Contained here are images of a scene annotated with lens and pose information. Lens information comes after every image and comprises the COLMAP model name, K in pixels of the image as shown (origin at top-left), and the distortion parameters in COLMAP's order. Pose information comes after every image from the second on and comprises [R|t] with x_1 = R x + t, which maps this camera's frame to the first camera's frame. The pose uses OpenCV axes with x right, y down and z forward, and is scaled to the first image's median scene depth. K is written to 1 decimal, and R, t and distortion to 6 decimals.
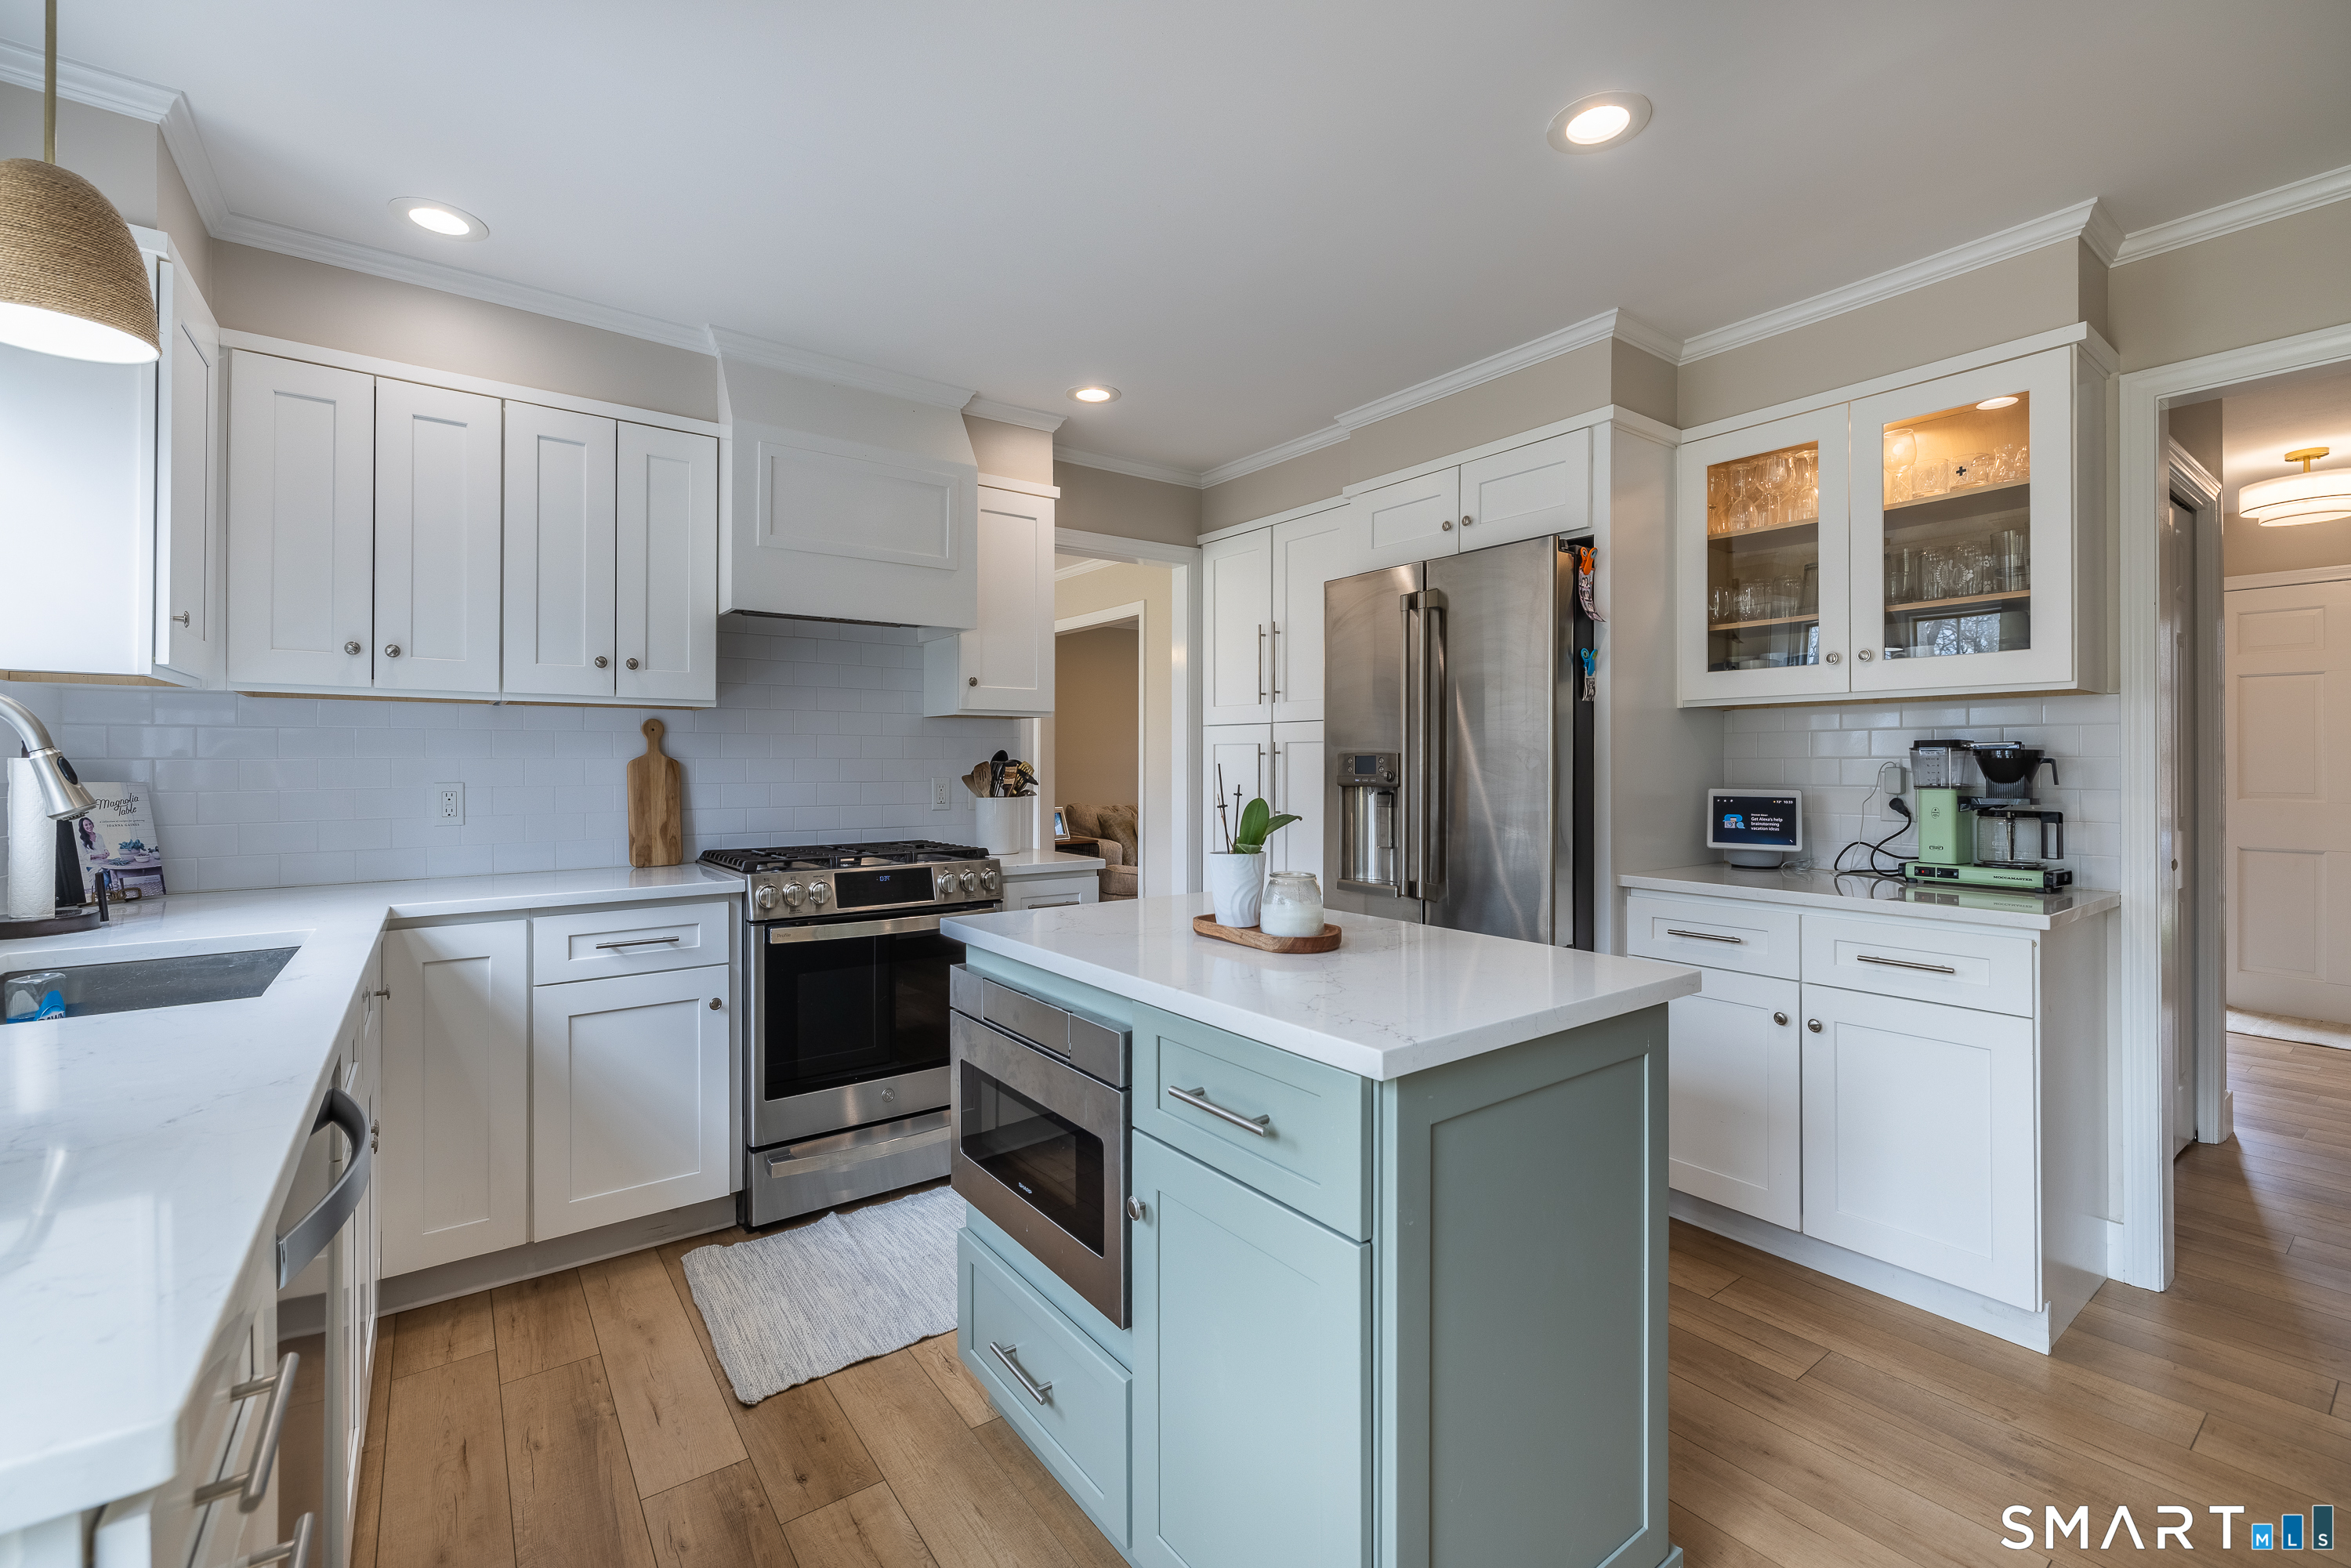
lens RADIAL K [[999.1, 0, 1177.3], [0, 999.1, 764.5], [0, 0, 1]] dist [0.000073, 0.000065]
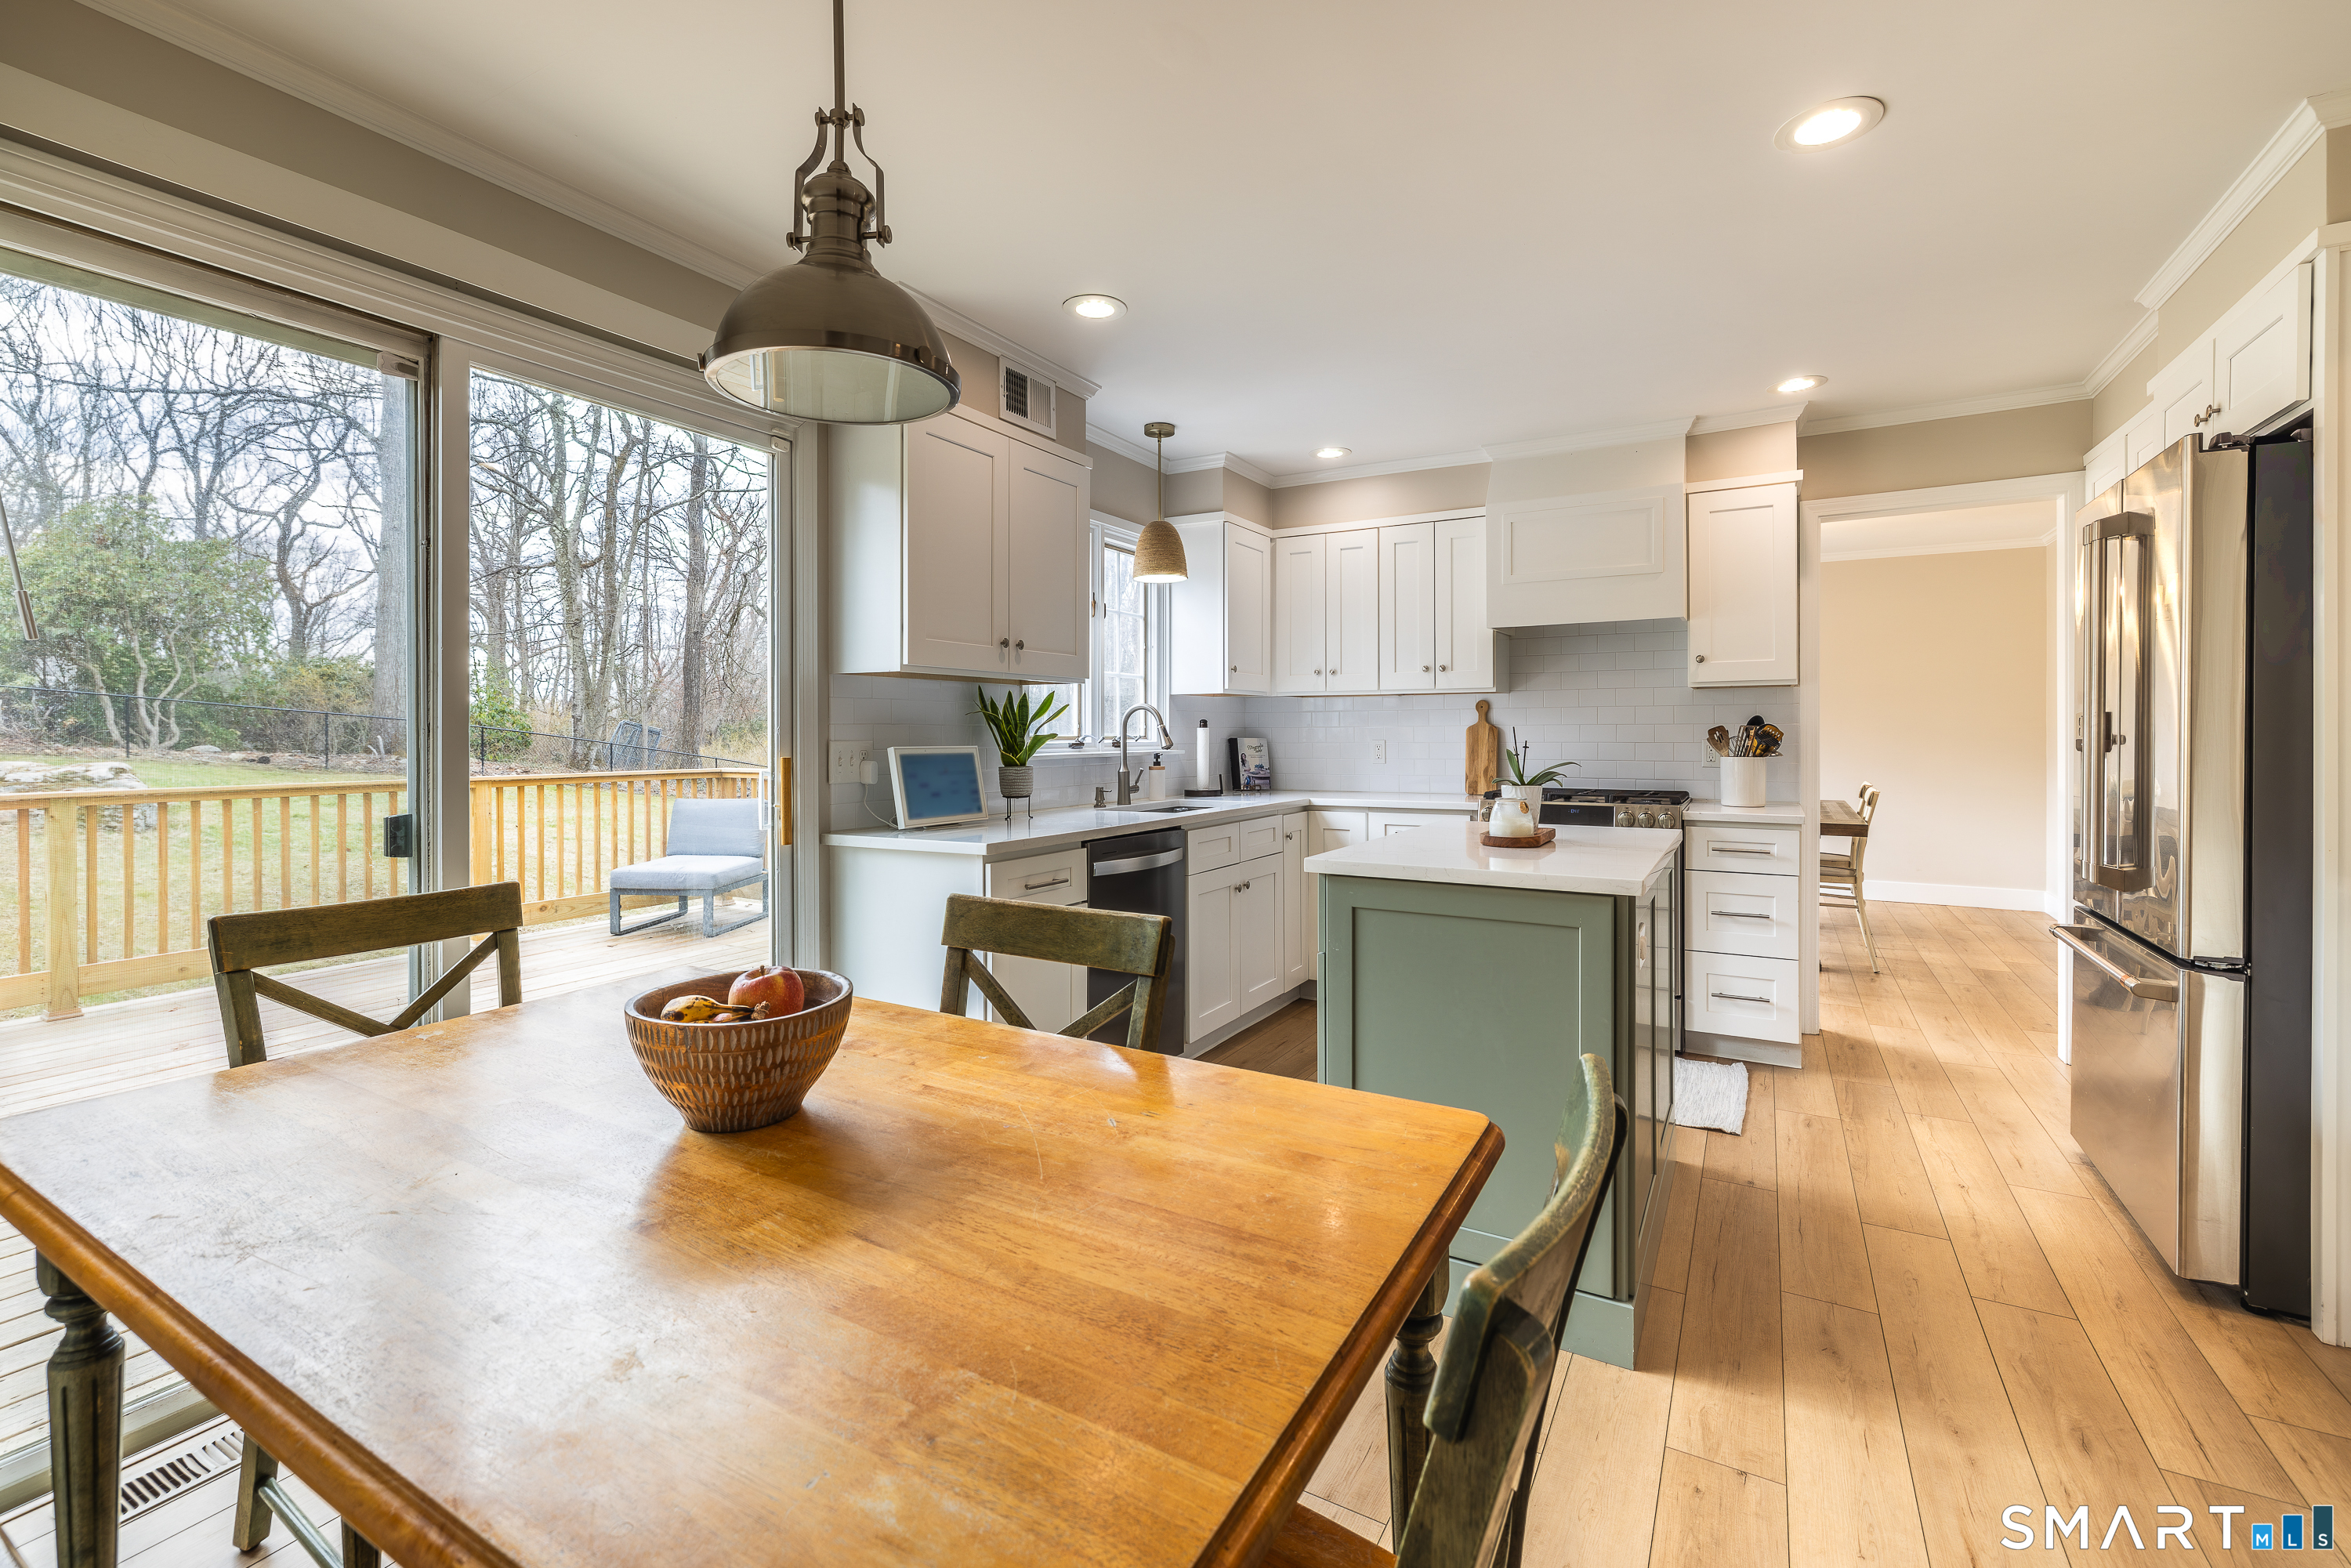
lens RADIAL K [[999.1, 0, 1185.2], [0, 999.1, 740.3], [0, 0, 1]] dist [0.000073, 0.000065]
pose [[0.401622, 0.007552, -0.915774, 0.764101], [0.002474, 0.999953, 0.009331, 0.001384], [0.915802, -0.006013, 0.401585, -0.046363]]
